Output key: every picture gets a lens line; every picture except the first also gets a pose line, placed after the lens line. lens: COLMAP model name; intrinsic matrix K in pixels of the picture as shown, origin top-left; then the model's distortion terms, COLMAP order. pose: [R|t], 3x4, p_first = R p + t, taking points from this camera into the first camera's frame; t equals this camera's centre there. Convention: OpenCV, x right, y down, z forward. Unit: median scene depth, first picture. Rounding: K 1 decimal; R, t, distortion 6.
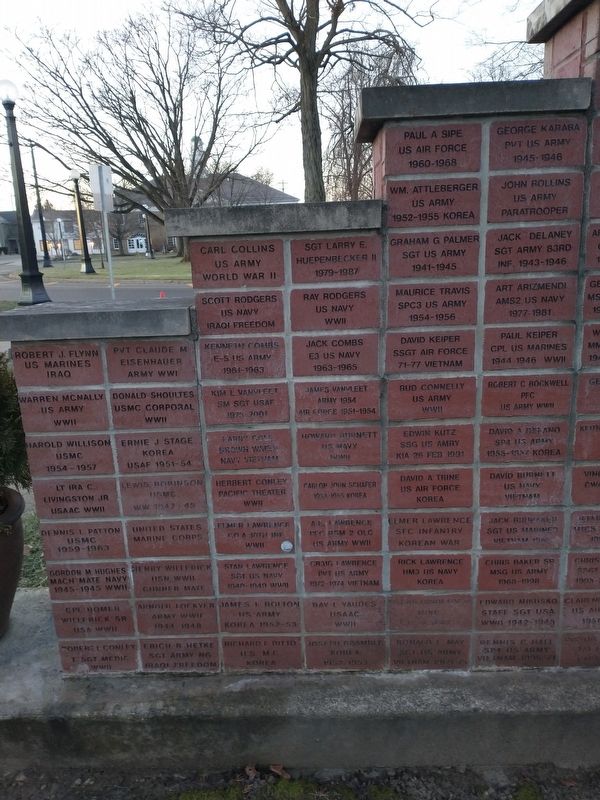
lens RADIAL K [[645.0, 0, 299.4], [0, 645.0, 404.2], [0, 0, 1]] dist [0.062745, -0.106235]
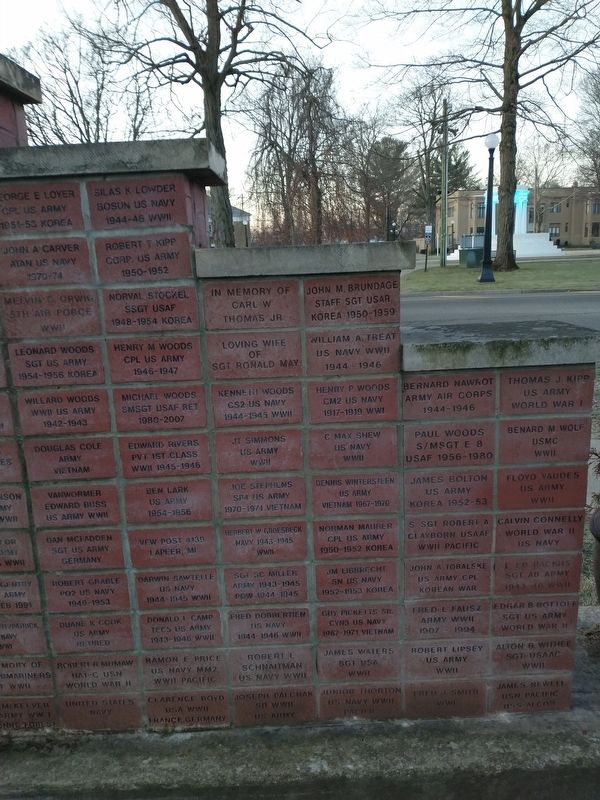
lens RADIAL K [[645.0, 0, 294.8], [0, 645.0, 401.8], [0, 0, 1]] dist [0.062745, -0.106235]
pose [[0.999417, -0.005060, 0.033758, 2.221577], [0.005818, 0.999732, -0.022415, -0.135414], [-0.033635, 0.022599, 0.999179, -0.013526]]
